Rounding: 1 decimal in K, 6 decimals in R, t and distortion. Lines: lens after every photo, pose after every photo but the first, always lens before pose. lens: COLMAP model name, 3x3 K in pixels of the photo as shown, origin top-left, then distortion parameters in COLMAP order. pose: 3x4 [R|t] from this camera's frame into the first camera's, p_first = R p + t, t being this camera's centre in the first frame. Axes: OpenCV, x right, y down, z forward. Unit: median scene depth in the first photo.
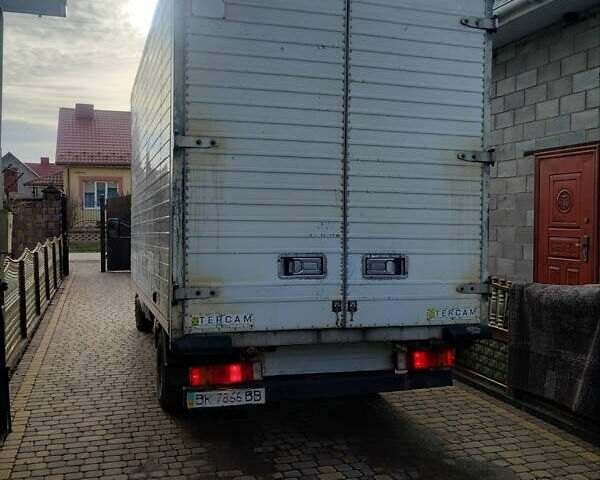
lens RADIAL K [[663.9, 0, 300.0], [0, 663.9, 240.0], [0, 0, 1]] dist [0.048537, -0.022911]
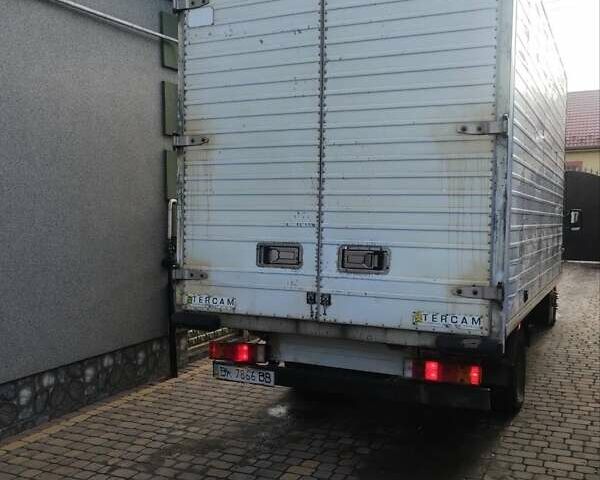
lens RADIAL K [[663.9, 0, 300.0], [0, 663.9, 240.0], [0, 0, 1]] dist [0.048537, -0.022911]
pose [[0.731087, 0.024587, -0.681841, 0.696247], [-0.011844, 0.999657, 0.023348, -0.007265], [0.682182, -0.008993, 0.731127, 0.280812]]
